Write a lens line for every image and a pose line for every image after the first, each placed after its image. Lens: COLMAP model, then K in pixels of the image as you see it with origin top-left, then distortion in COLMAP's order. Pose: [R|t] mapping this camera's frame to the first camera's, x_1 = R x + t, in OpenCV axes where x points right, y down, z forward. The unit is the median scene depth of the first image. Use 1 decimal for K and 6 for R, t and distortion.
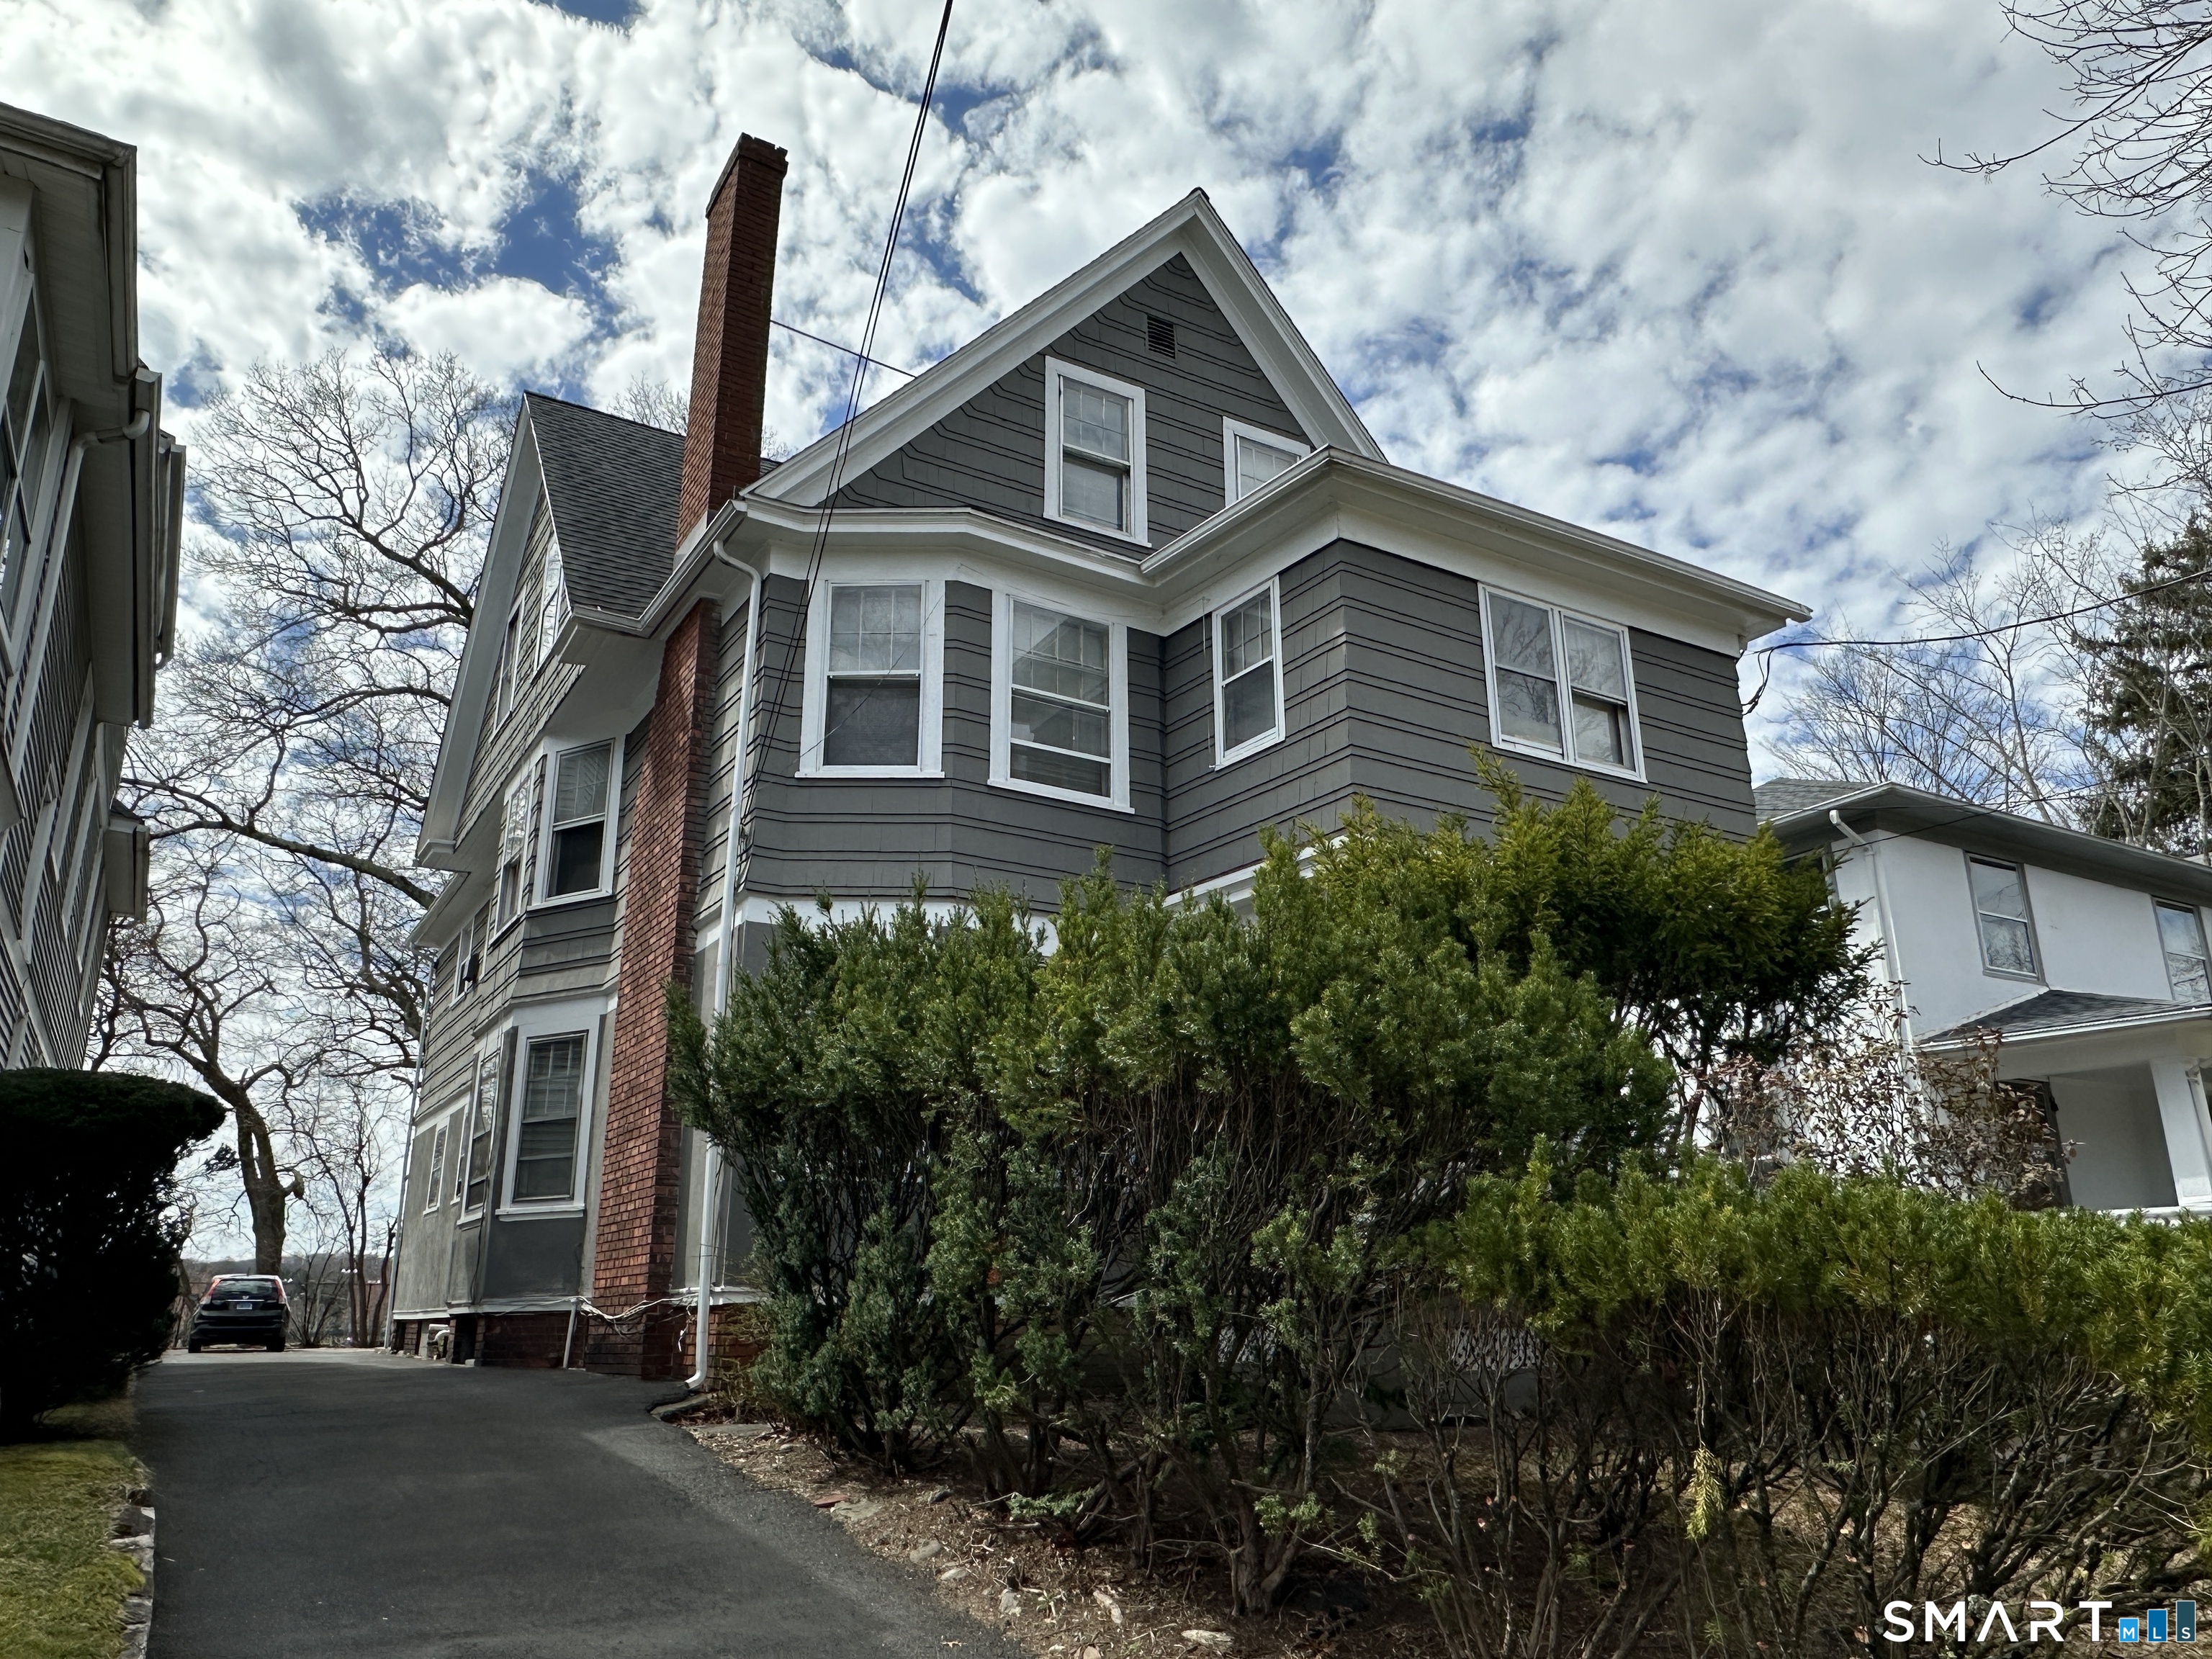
lens RADIAL K [[1572.6, 0, 1101.3], [0, 1572.6, 831.2], [0, 0, 1]] dist [-0.002742, -0.001097]
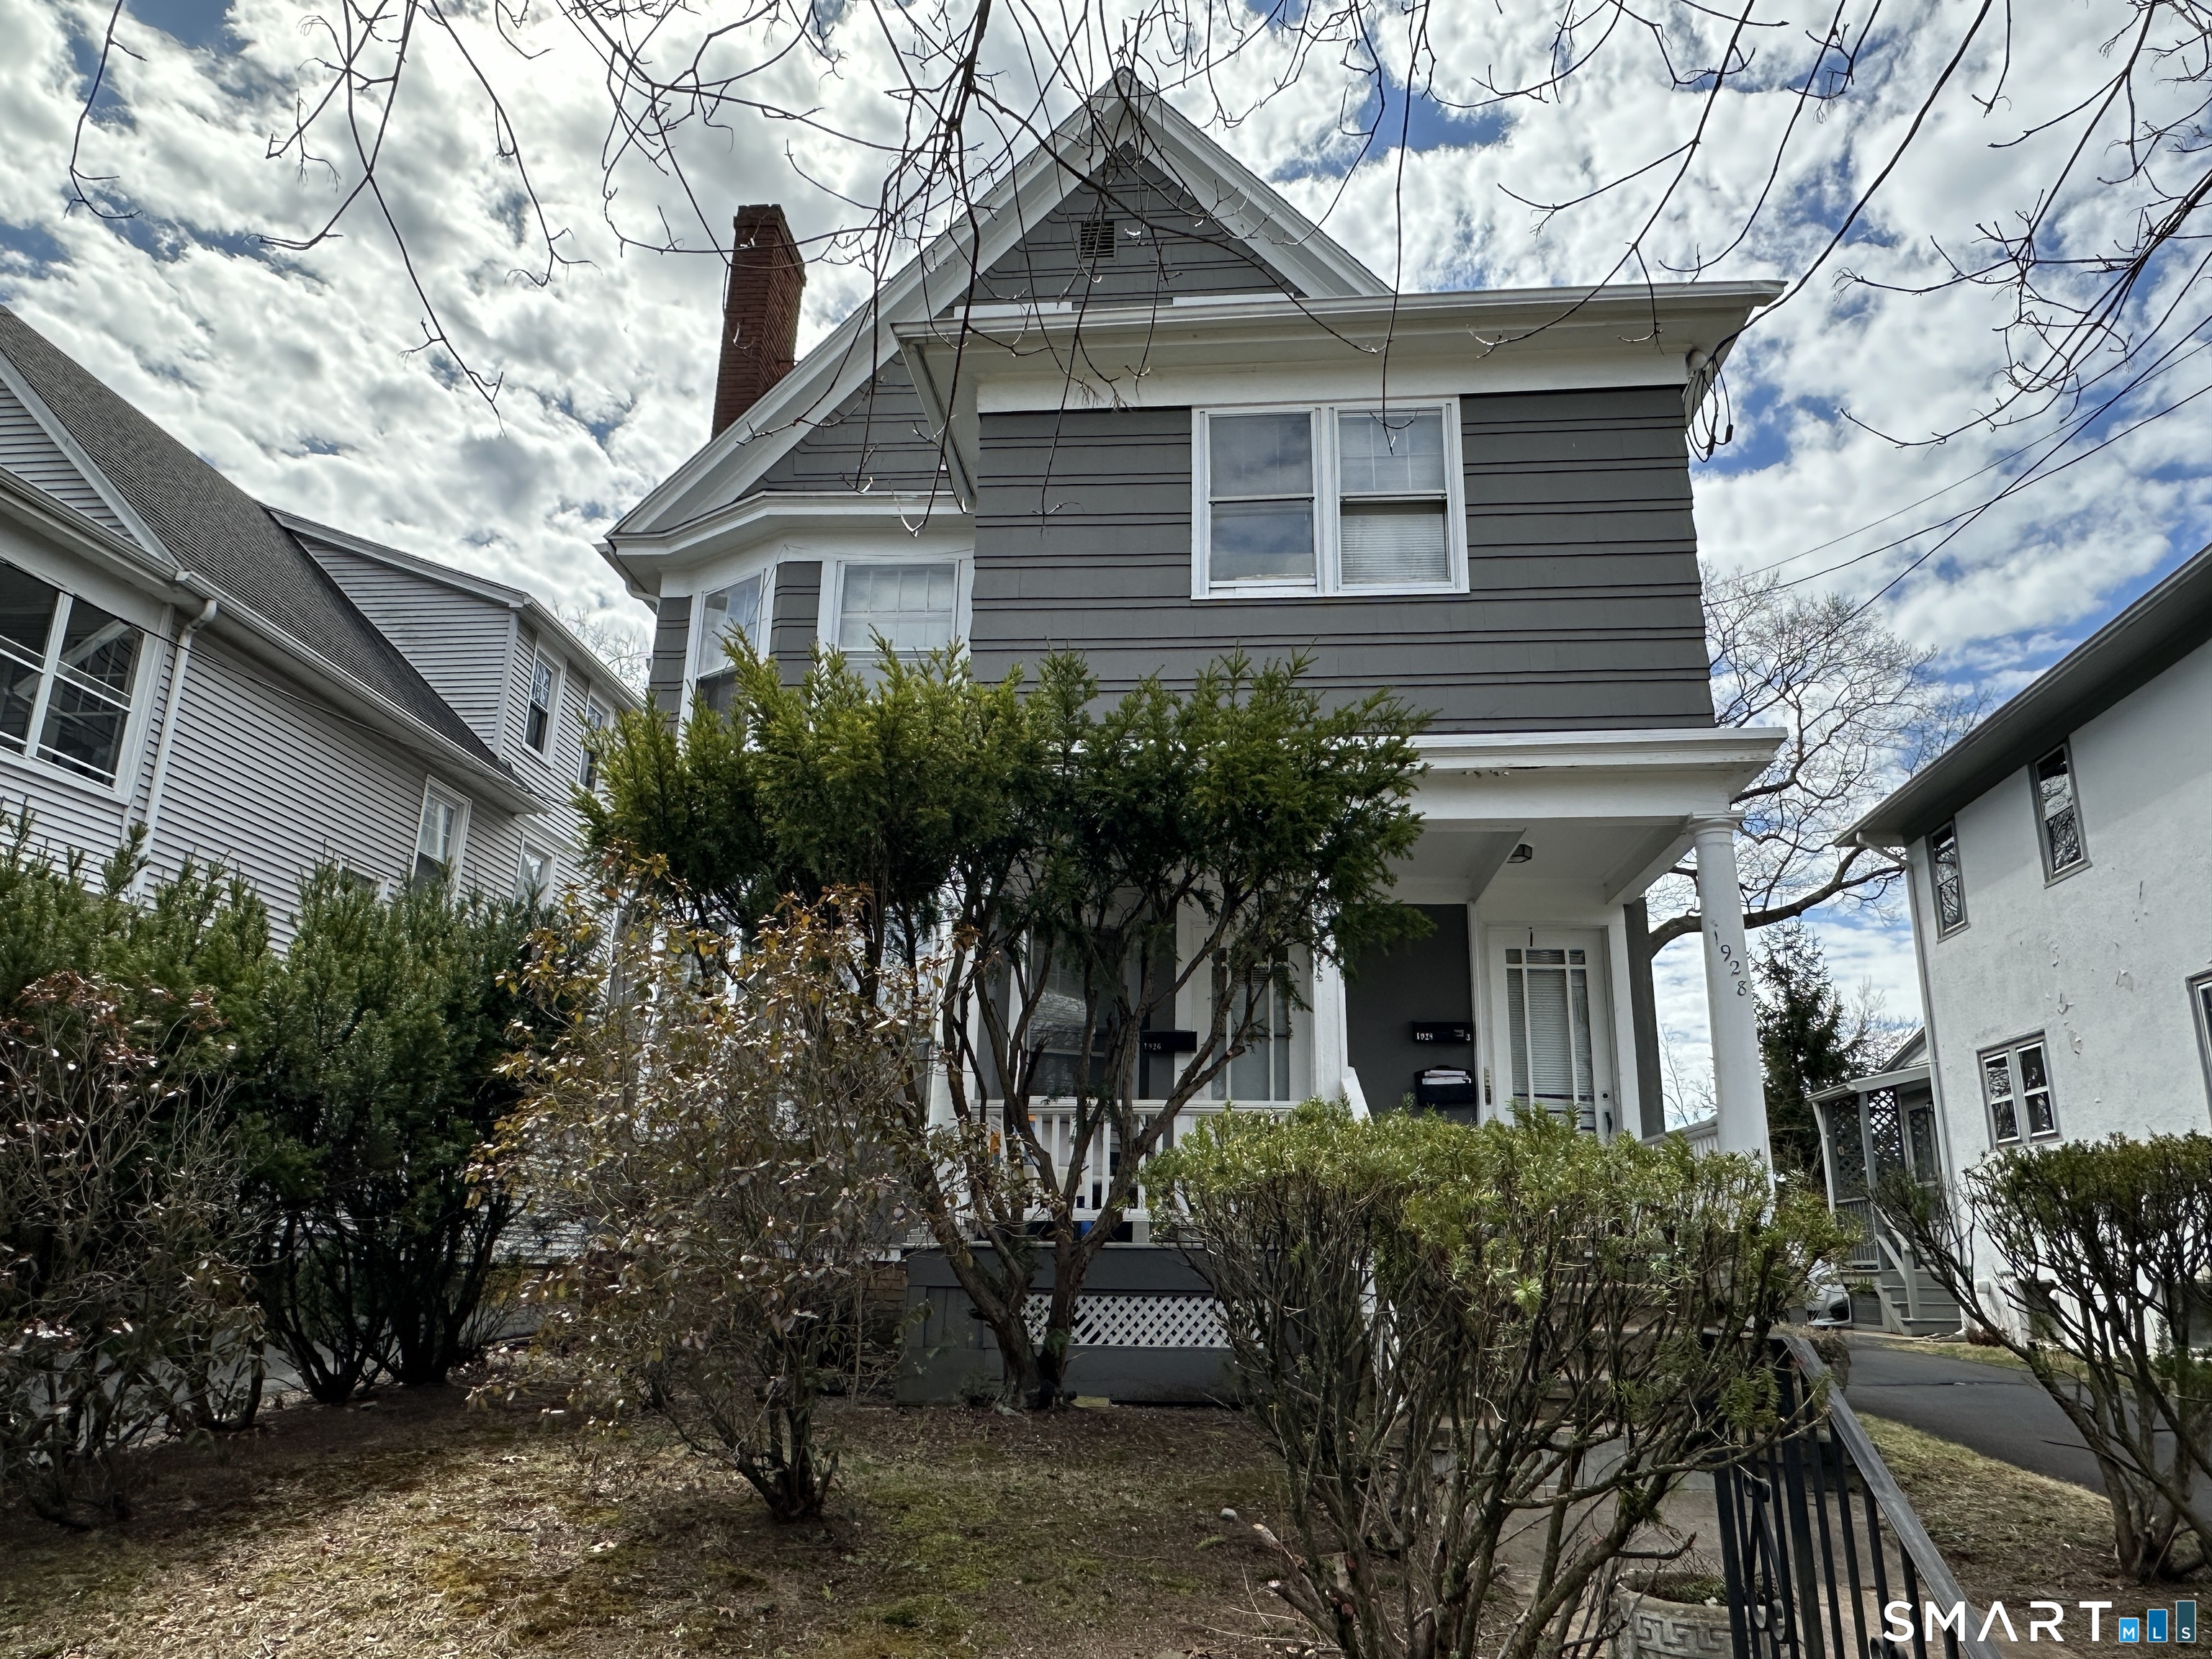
lens RADIAL K [[1483.0, 0, 1104.2], [0, 1483.0, 841.5], [0, 0, 1]] dist [-0.003487, 0.002787]
pose [[0.806589, -0.144723, -0.573123, 0.601154], [0.155386, 0.987378, -0.030646, 0.083931], [0.570324, -0.064336, 0.818896, 0.301585]]
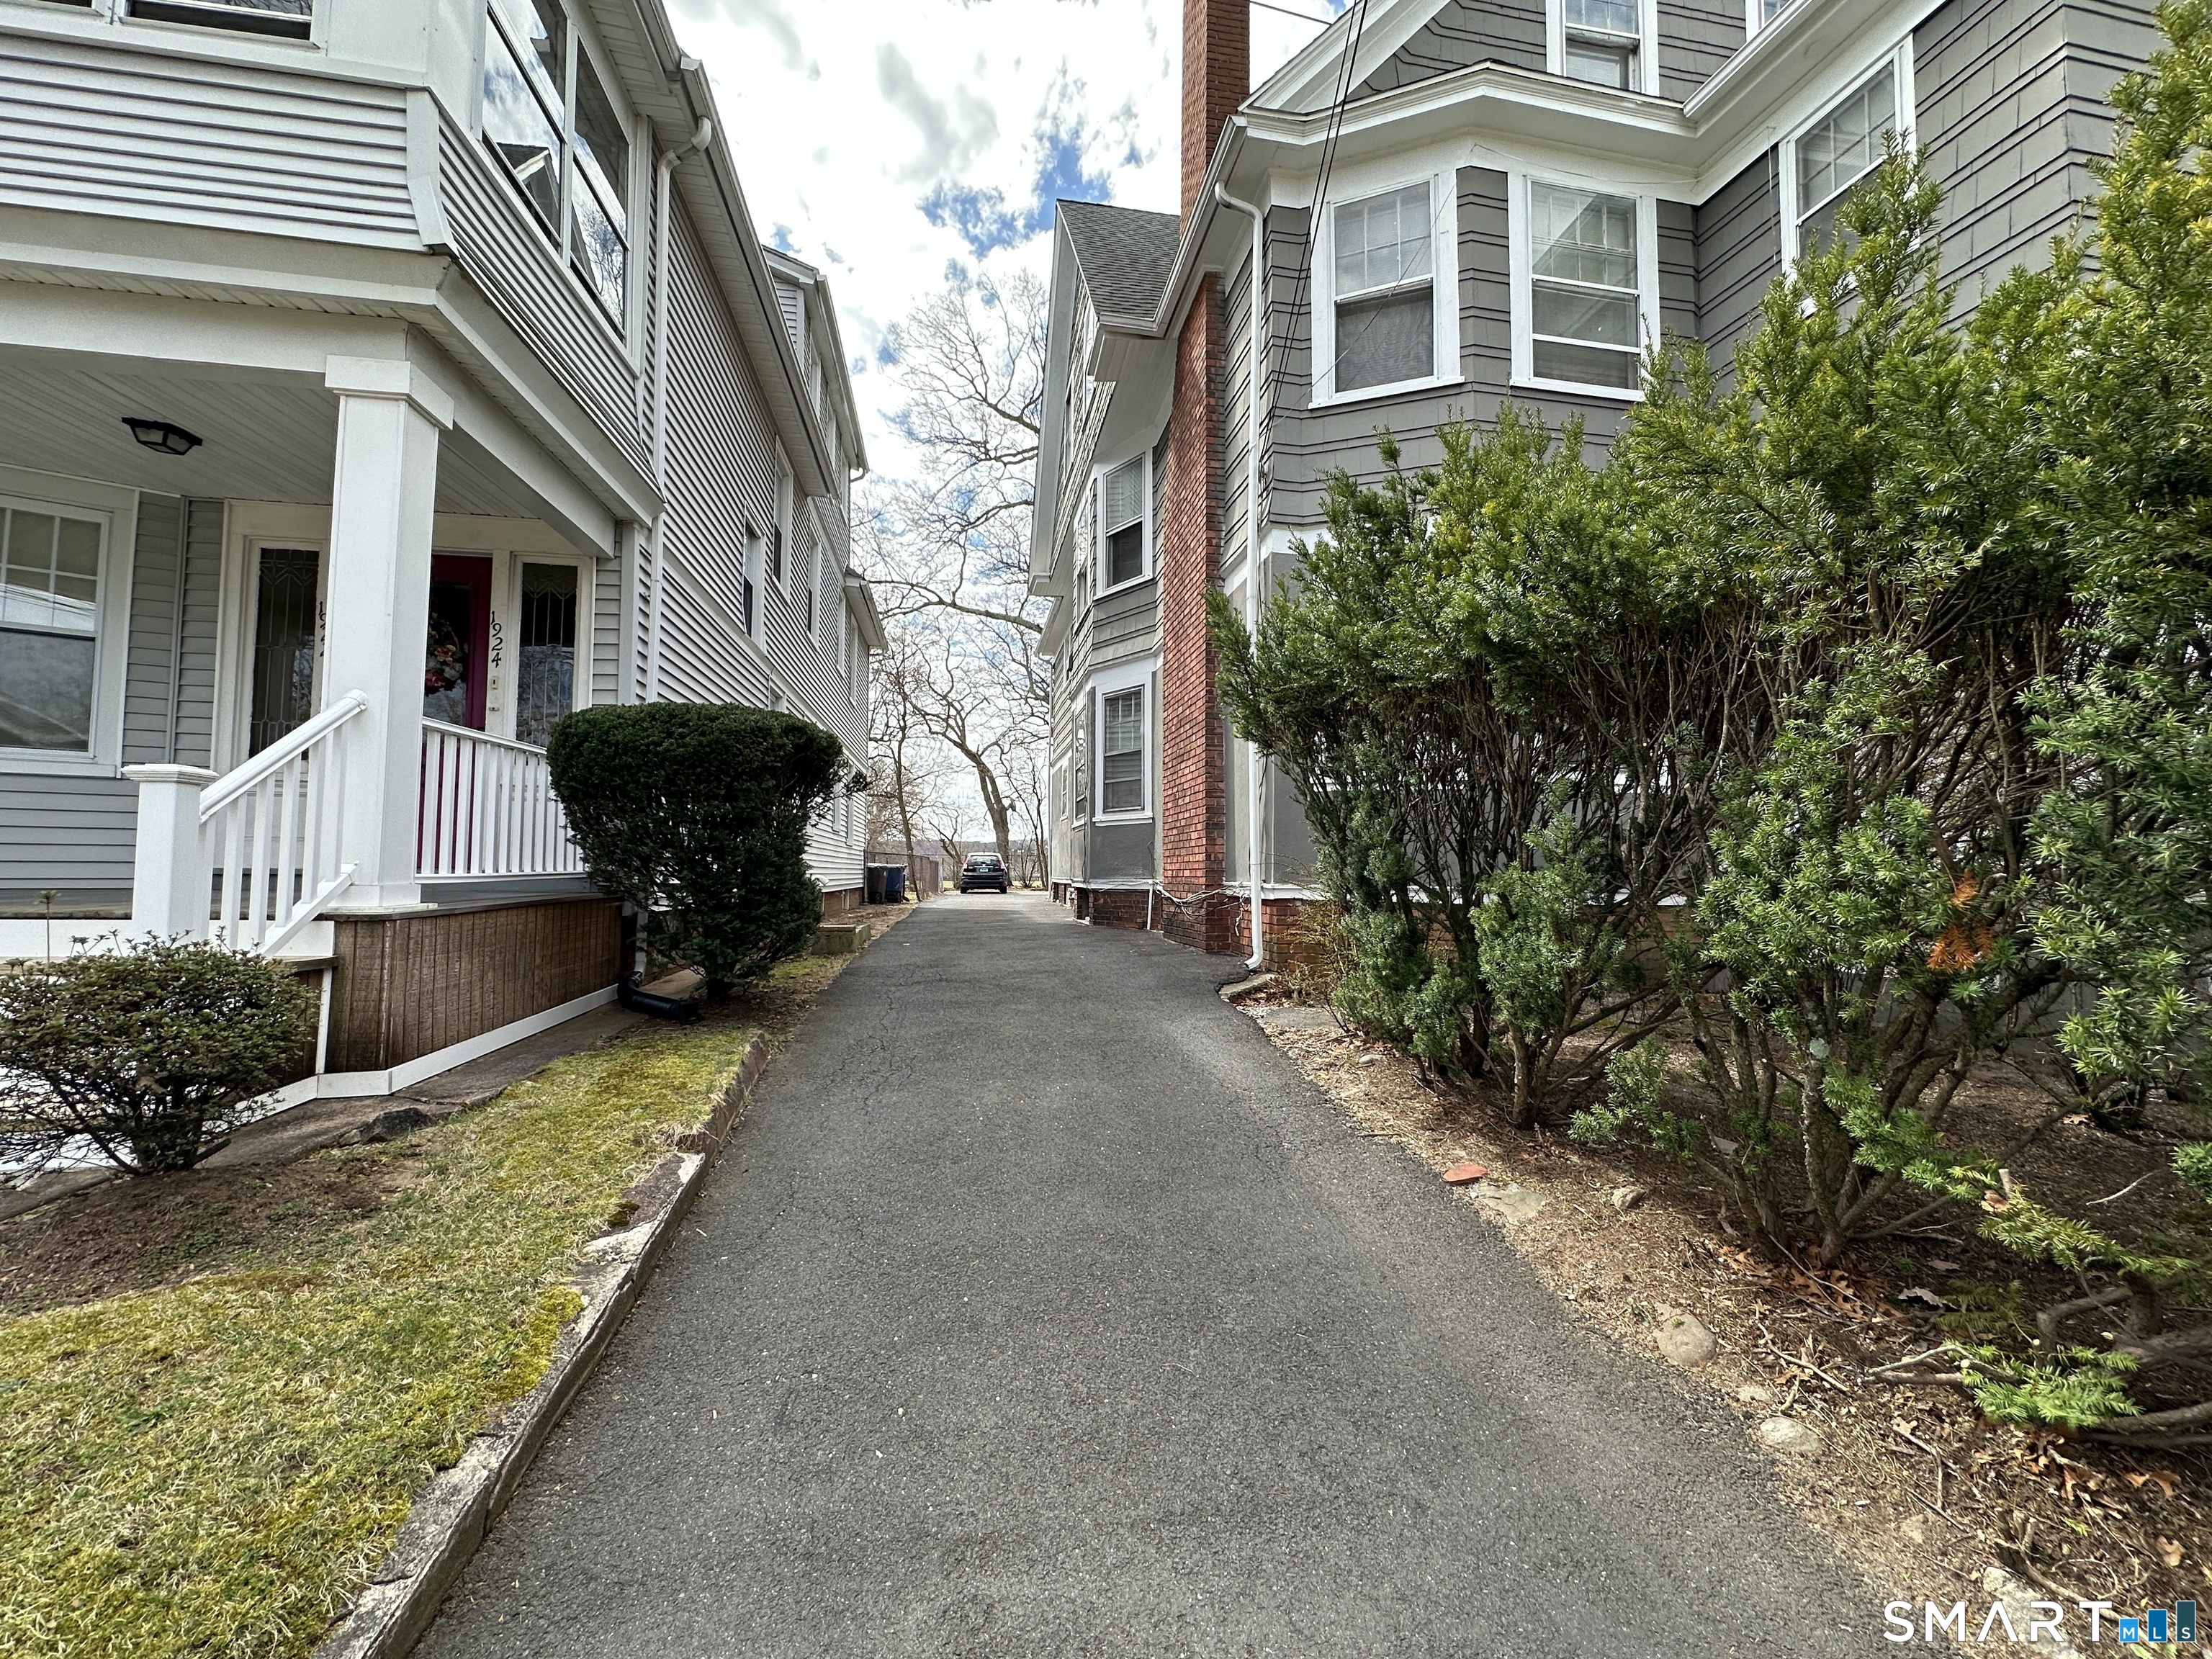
lens RADIAL K [[883.7, 0, 1106.0], [0, 883.7, 829.5], [0, 0, 1]] dist [-0.001650, 0.000734]
pose [[0.932213, -0.007054, -0.361841, -0.104009], [0.098014, 0.967367, 0.233655, 0.078921], [0.348384, -0.253282, 0.902484, 0.337613]]
